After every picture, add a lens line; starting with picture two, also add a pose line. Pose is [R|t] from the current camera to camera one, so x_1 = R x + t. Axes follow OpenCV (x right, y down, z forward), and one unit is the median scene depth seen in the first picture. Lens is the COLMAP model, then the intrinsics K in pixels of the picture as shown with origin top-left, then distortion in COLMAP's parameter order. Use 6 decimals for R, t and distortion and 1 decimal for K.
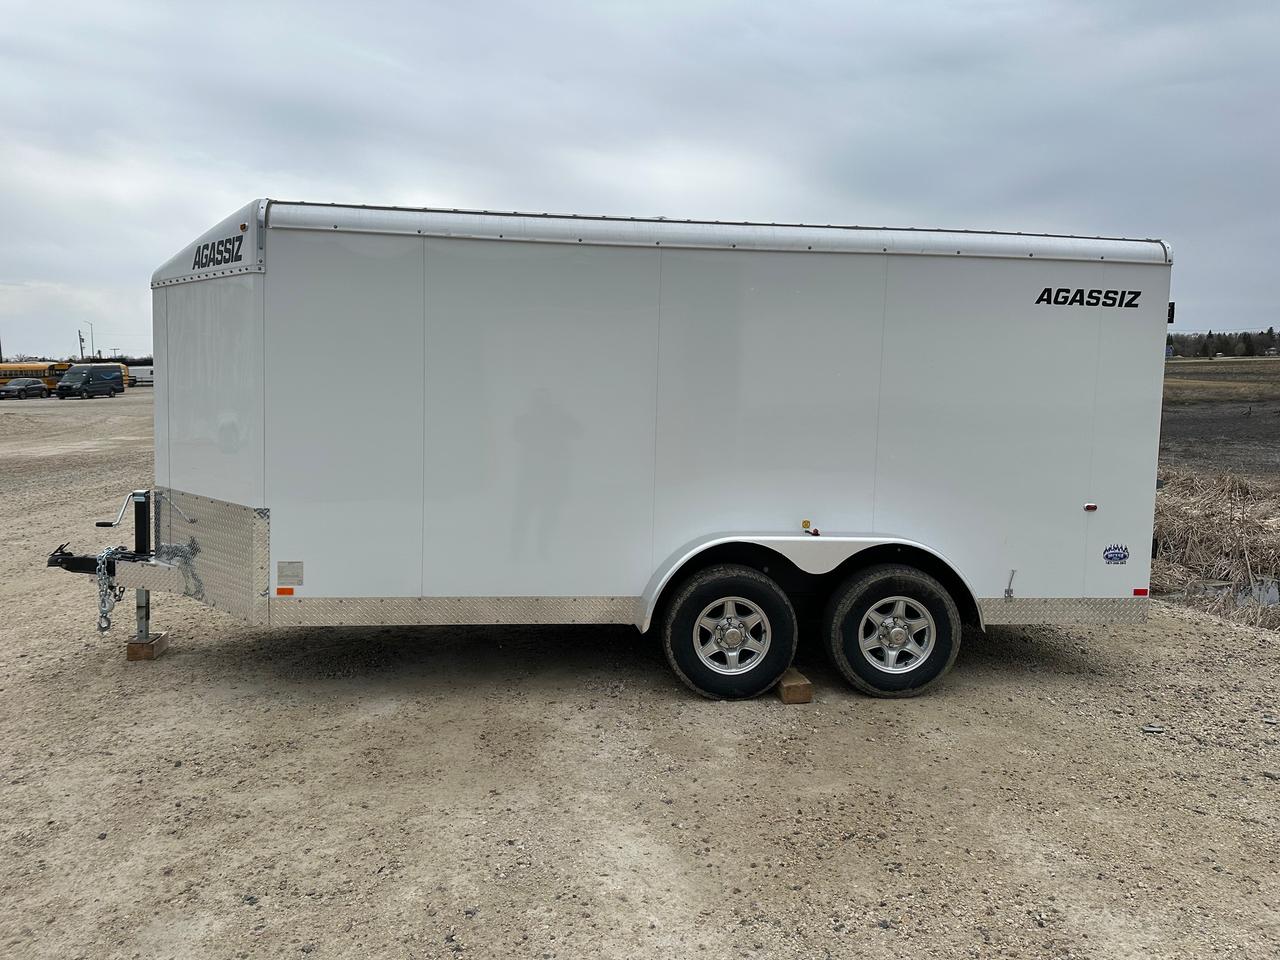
lens RADIAL K [[852.7, 0, 640.0], [0, 852.7, 480.0], [0, 0, 1]] dist [0.075513, -0.074383]
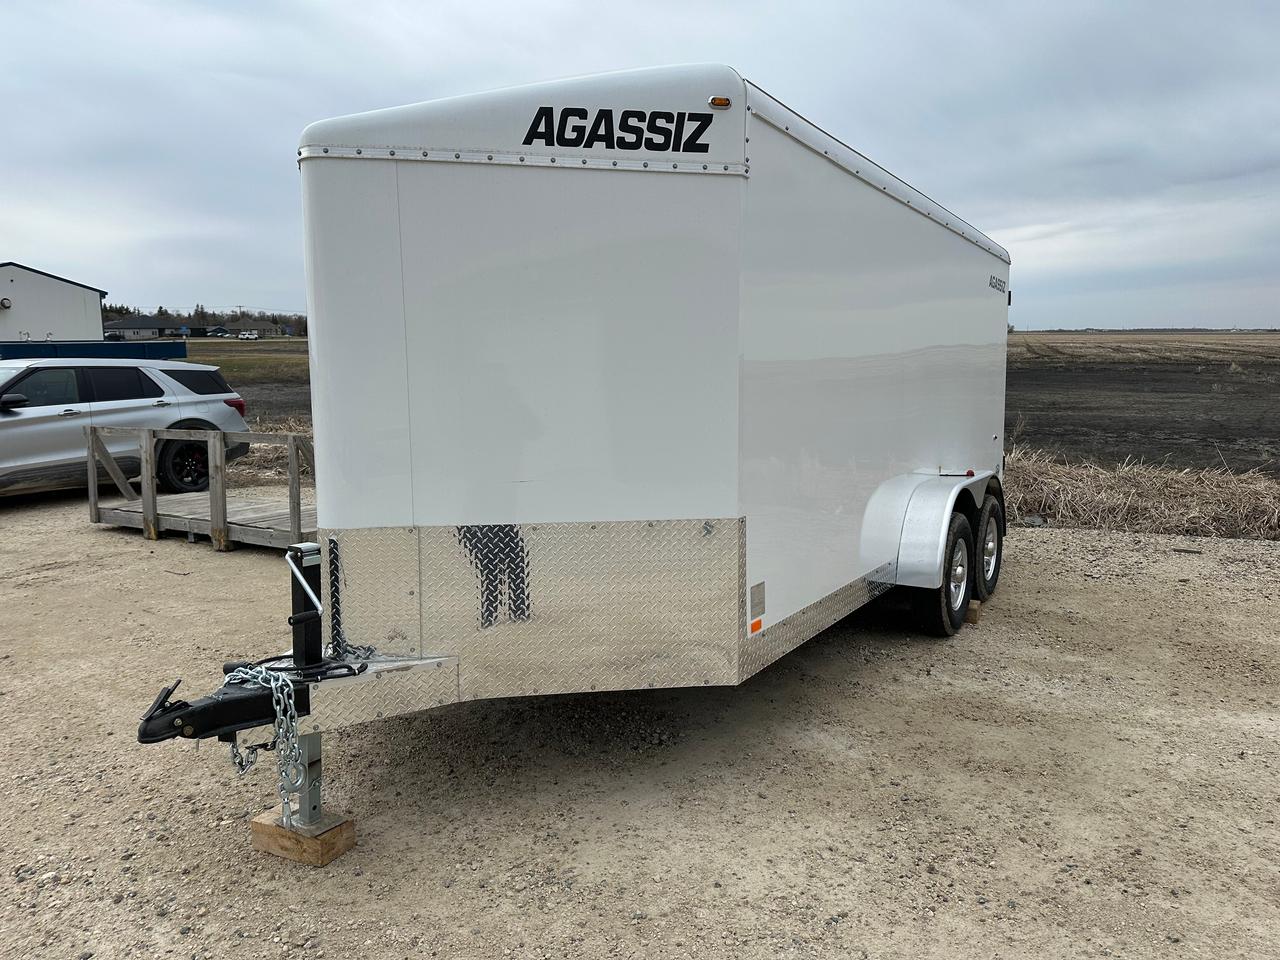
lens RADIAL K [[852.7, 0, 640.0], [0, 852.7, 480.0], [0, 0, 1]] dist [0.075513, -0.074383]
pose [[0.632990, -0.106848, 0.766751, -1.010973], [0.098274, 0.993507, 0.057317, -0.043645], [-0.767897, 0.039071, 0.639381, 0.611159]]
